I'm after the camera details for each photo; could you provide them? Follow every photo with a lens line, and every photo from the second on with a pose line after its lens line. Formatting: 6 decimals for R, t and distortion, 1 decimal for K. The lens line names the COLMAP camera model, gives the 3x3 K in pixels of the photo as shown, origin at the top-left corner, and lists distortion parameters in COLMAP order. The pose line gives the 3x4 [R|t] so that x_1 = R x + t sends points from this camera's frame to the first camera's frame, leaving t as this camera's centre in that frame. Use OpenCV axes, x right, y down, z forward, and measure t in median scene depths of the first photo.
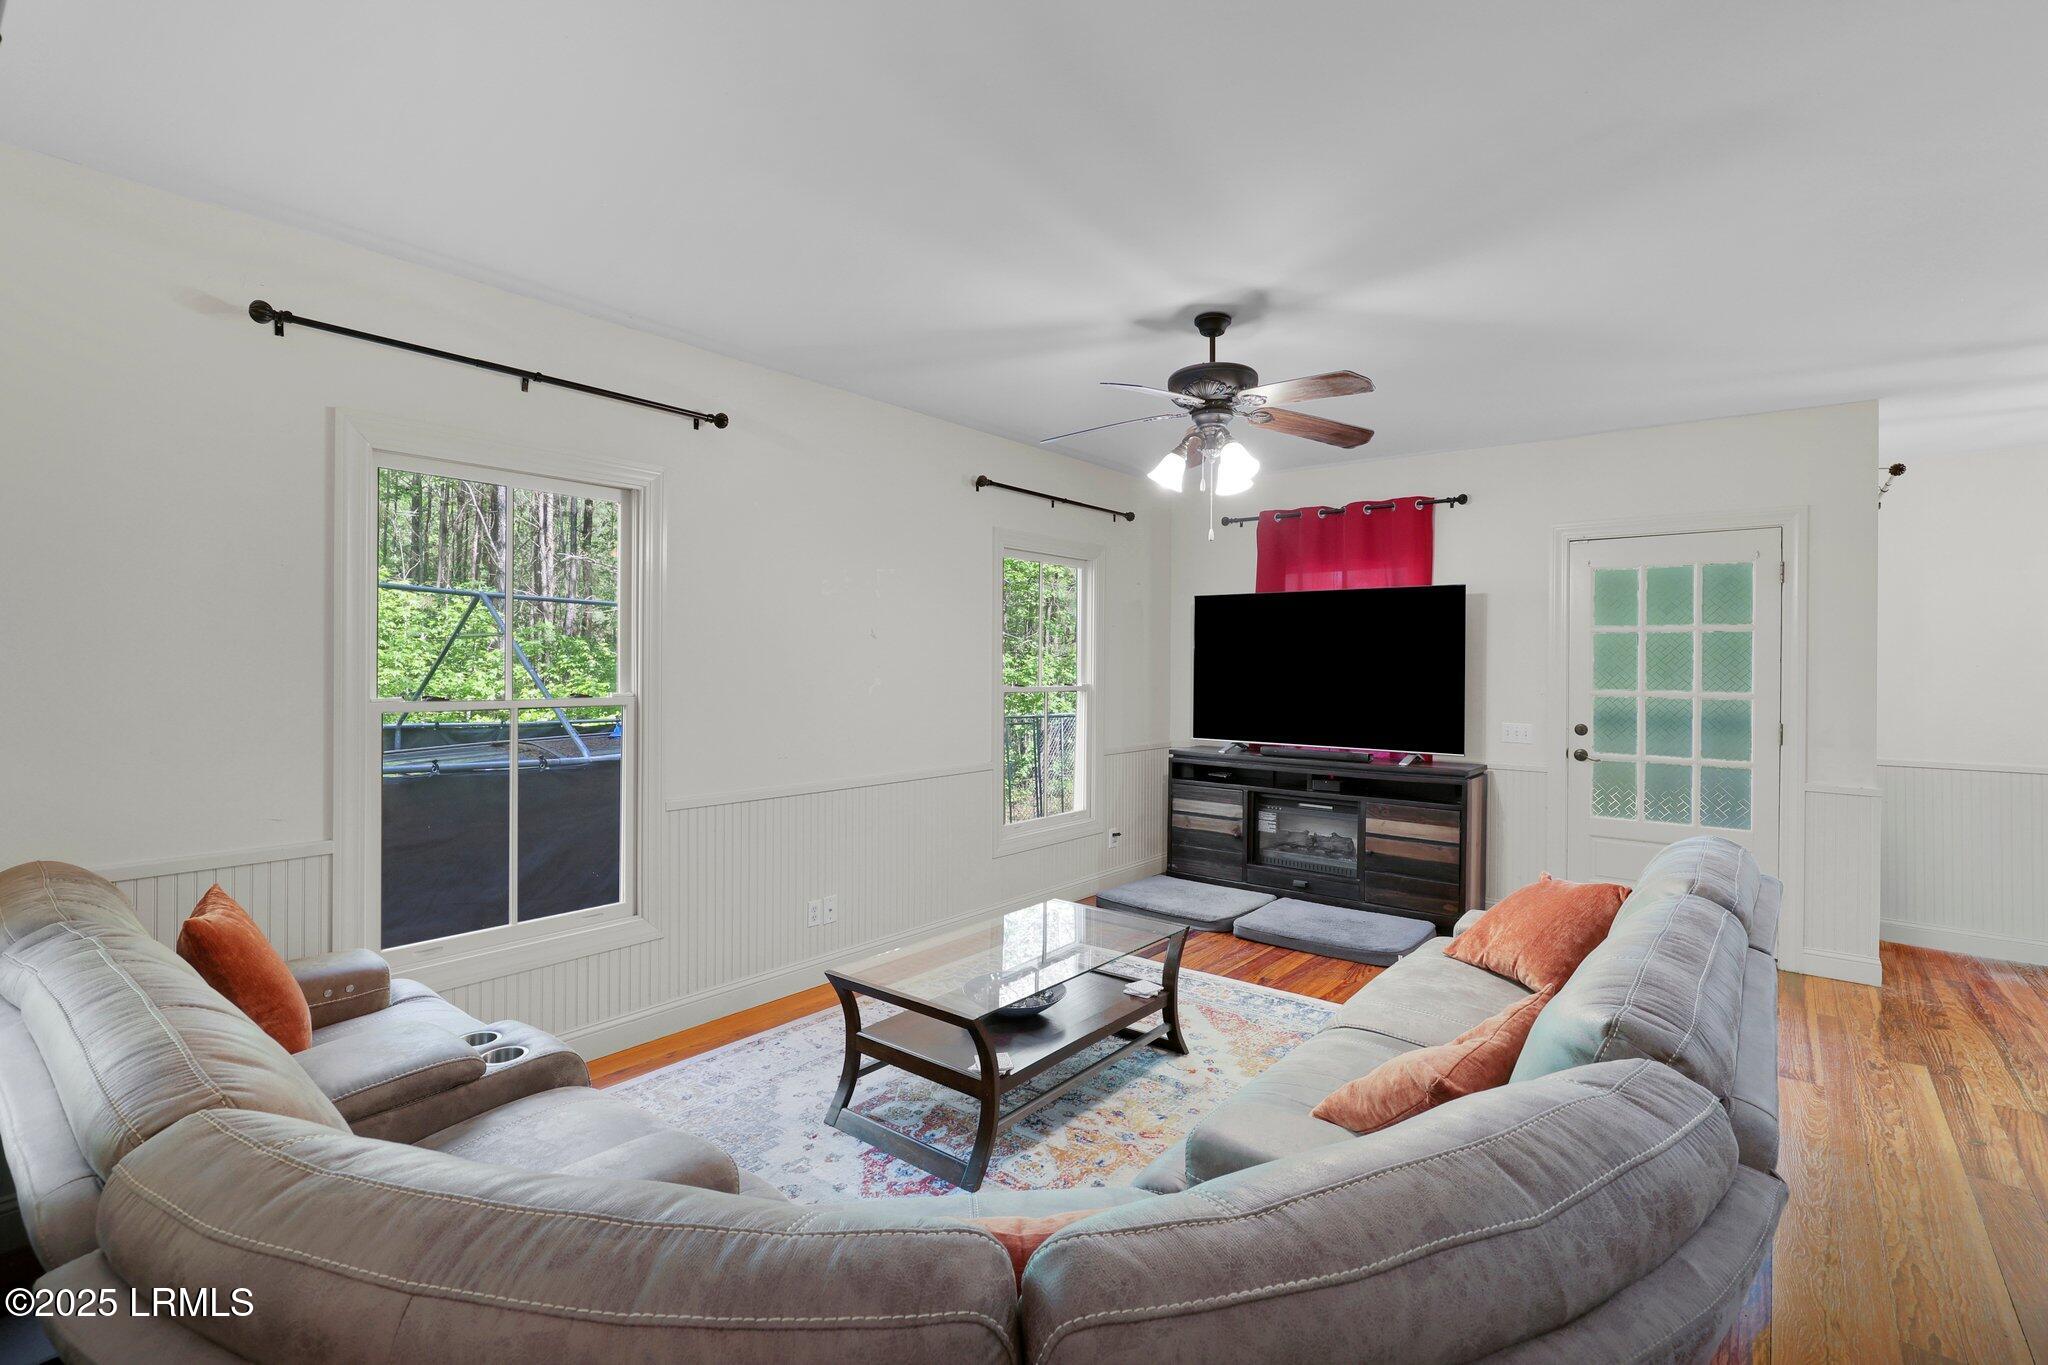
lens RADIAL K [[932.2, 0, 1022.0], [0, 932.2, 666.8], [0, 0, 1]] dist [-0.001401, 0.000026]
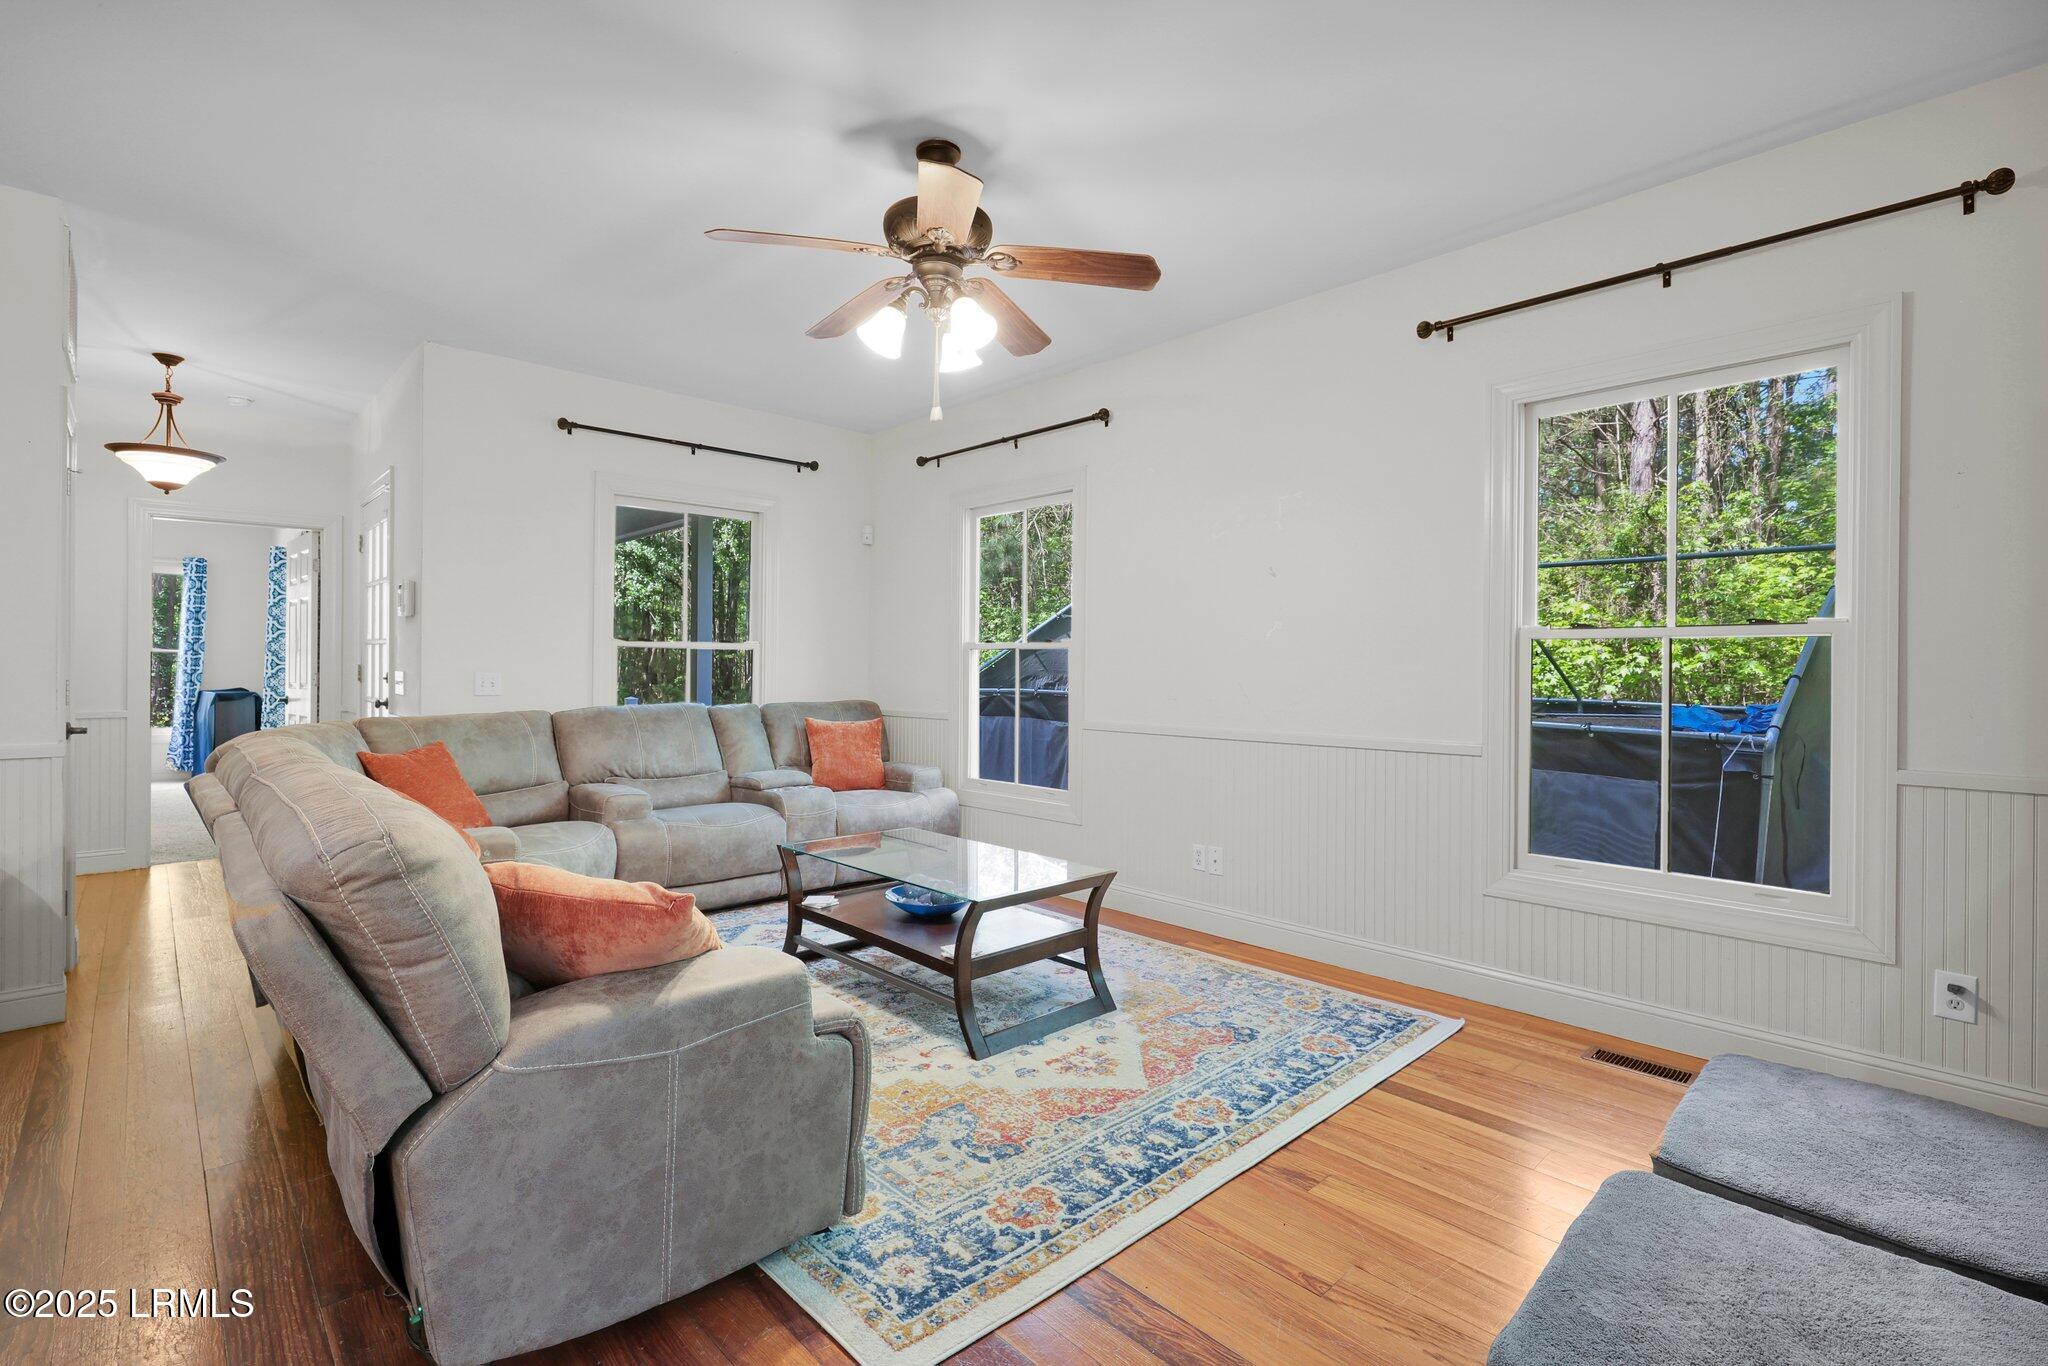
lens RADIAL K [[932.2, 0, 1022.0], [0, 932.2, 667.3], [0, 0, 1]] dist [-0.001401, 0.000026]
pose [[-0.130313, -0.007939, -0.991441, 0.891160], [-0.008498, 0.999940, -0.006890, 0.076240], [0.991437, 0.007527, -0.130373, 1.049711]]
